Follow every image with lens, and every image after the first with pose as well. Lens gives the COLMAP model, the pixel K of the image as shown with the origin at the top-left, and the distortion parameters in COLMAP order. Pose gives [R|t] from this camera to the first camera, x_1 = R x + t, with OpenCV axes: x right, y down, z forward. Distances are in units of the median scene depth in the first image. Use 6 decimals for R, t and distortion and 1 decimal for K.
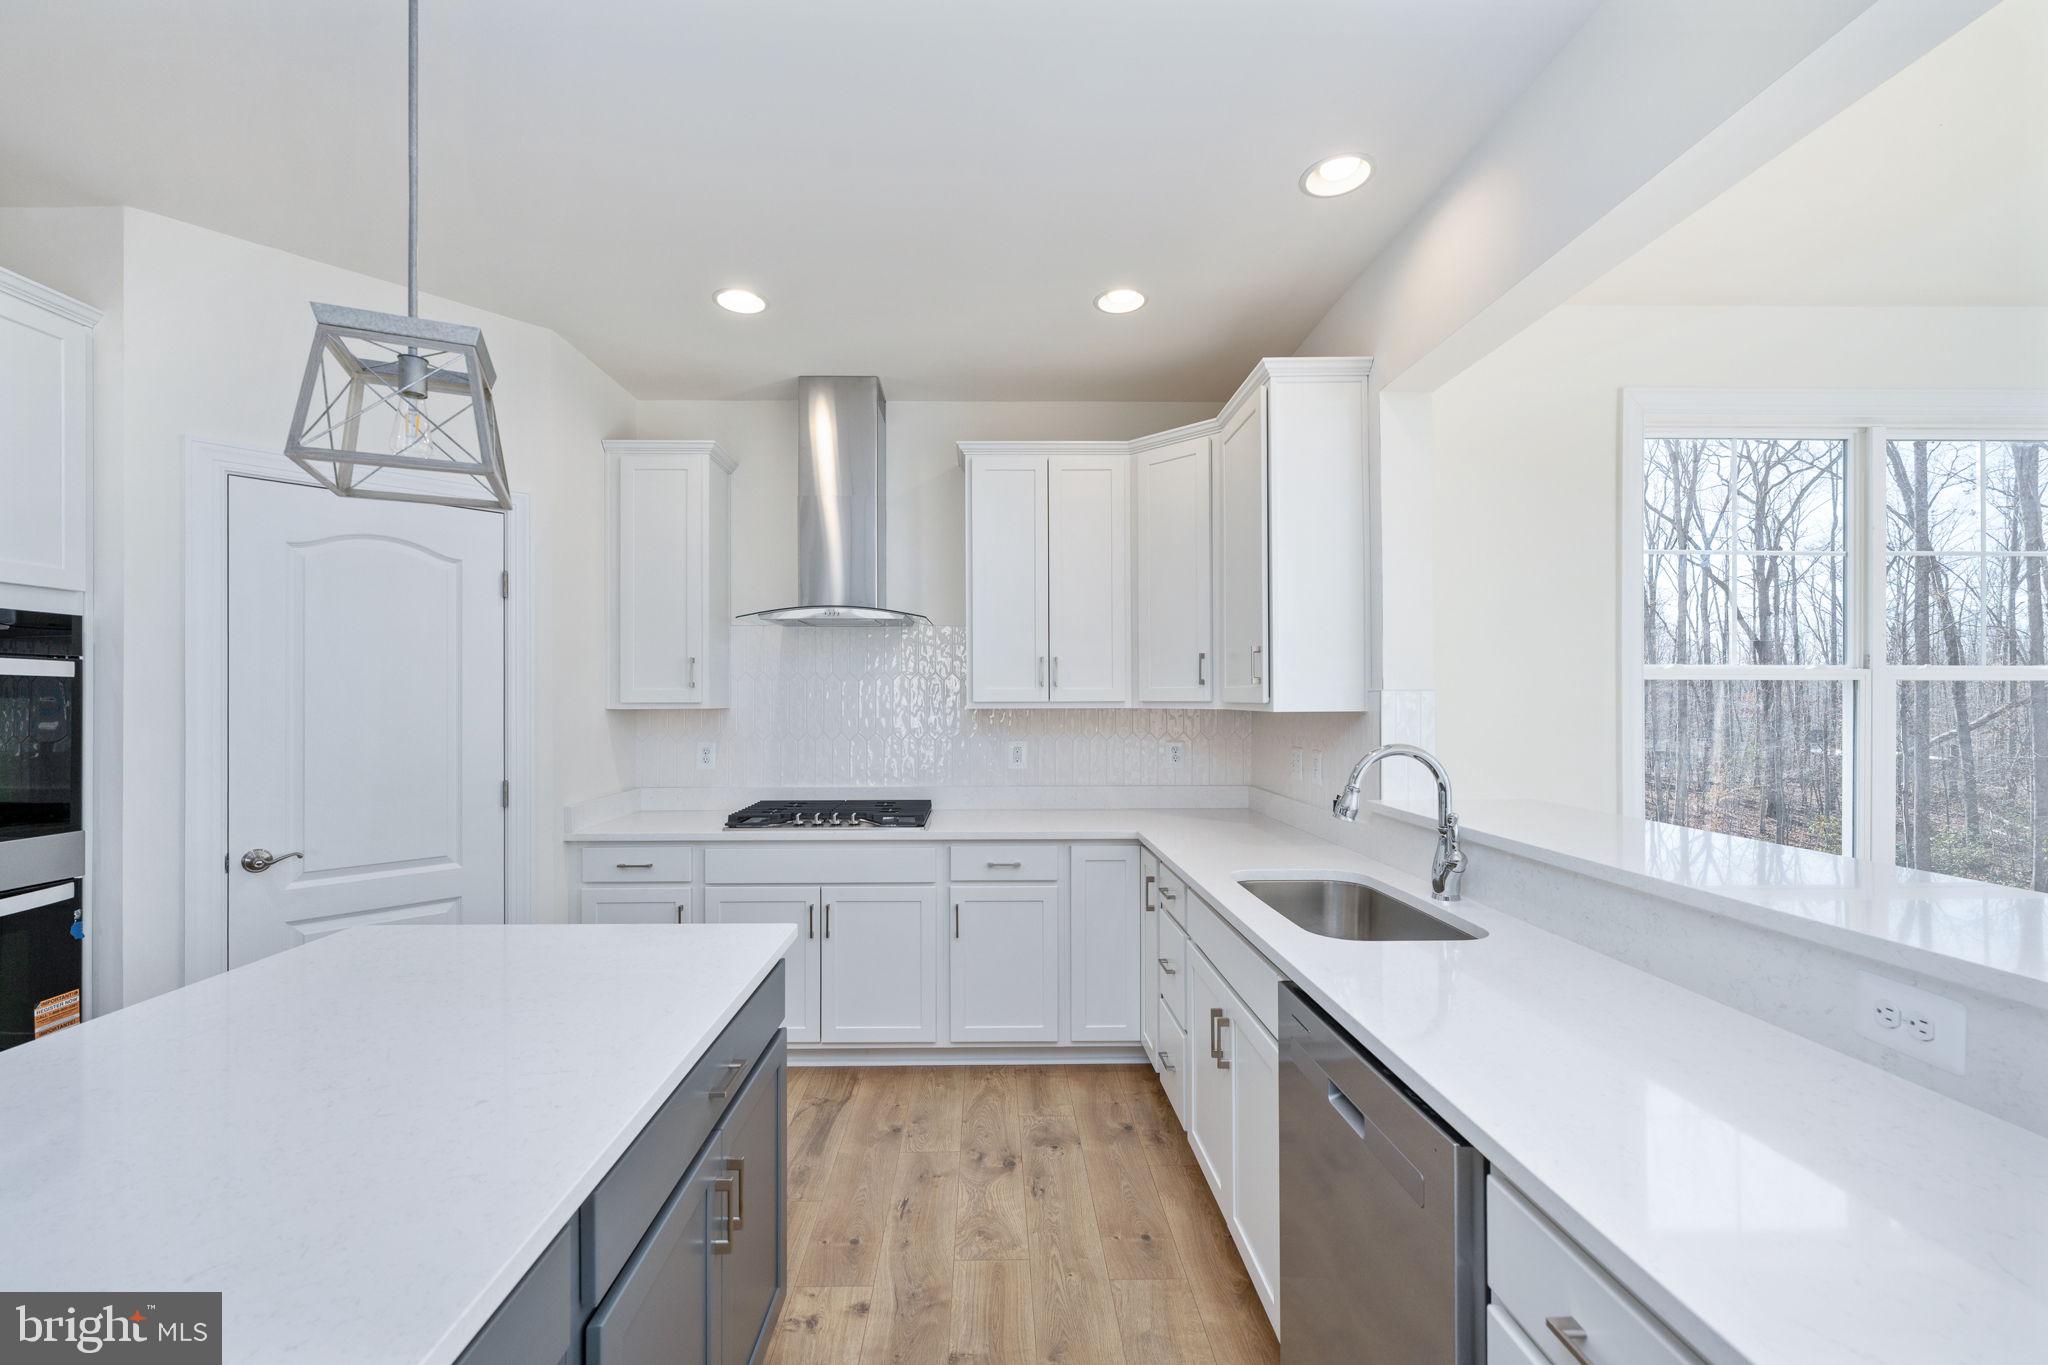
lens RADIAL K [[847.9, 0, 1012.4], [0, 847.9, 696.5], [0, 0, 1]] dist [-0.001571, 0.000060]
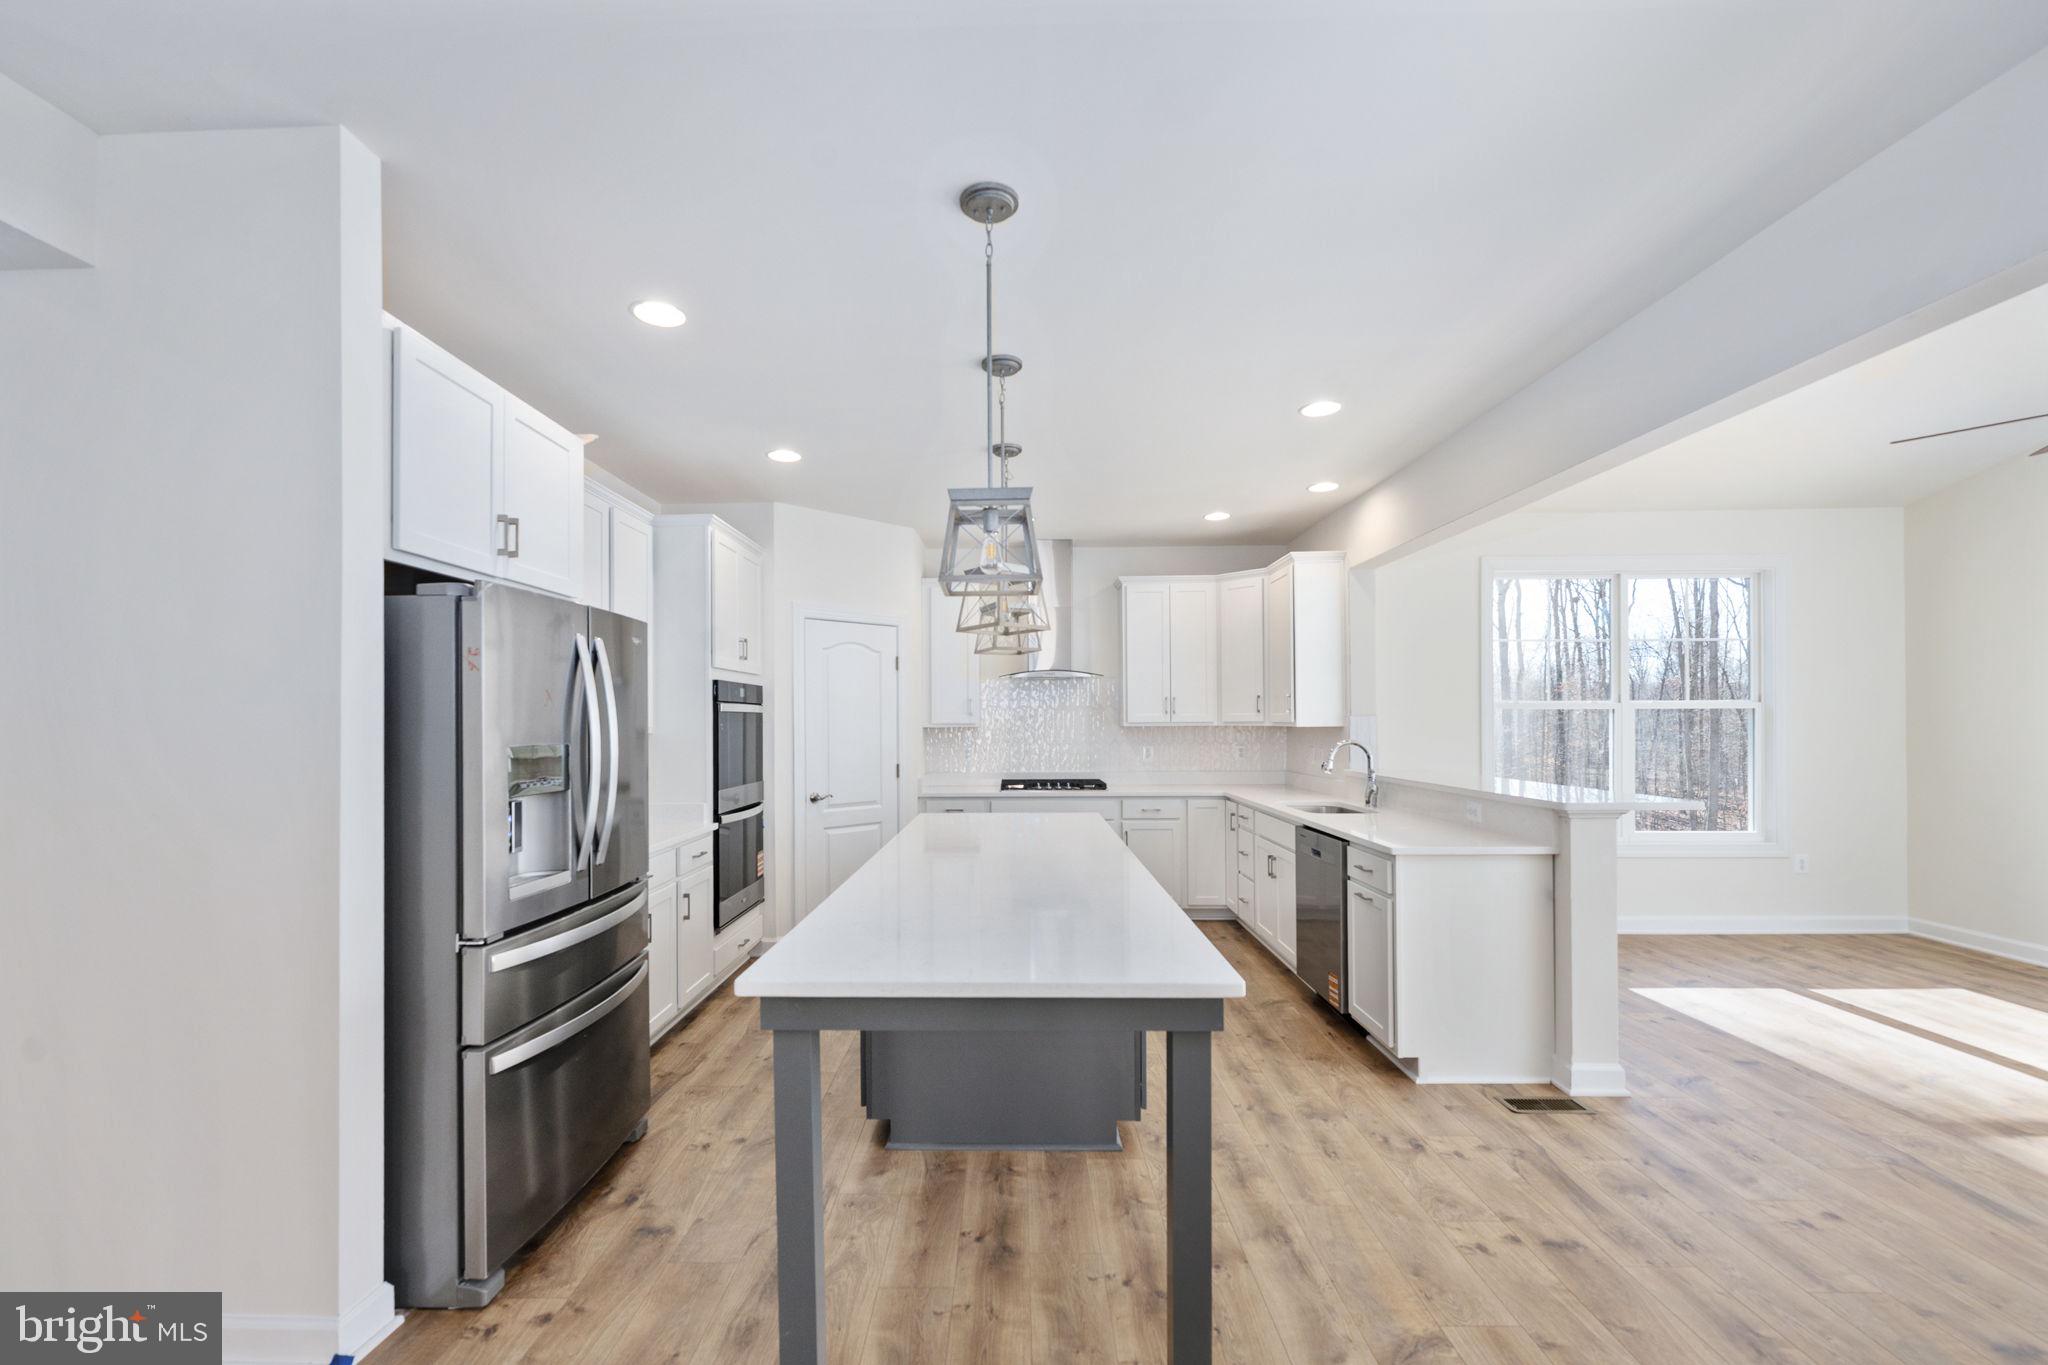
lens RADIAL K [[781.2, 0, 1033.1], [0, 781.2, 712.7], [0, 0, 1]] dist [-0.000474, -0.000066]
pose [[0.999001, -0.004102, -0.044502, -0.220479], [0.003916, 0.999983, -0.004269, -0.008968], [0.044518, 0.004091, 0.999000, -0.827245]]
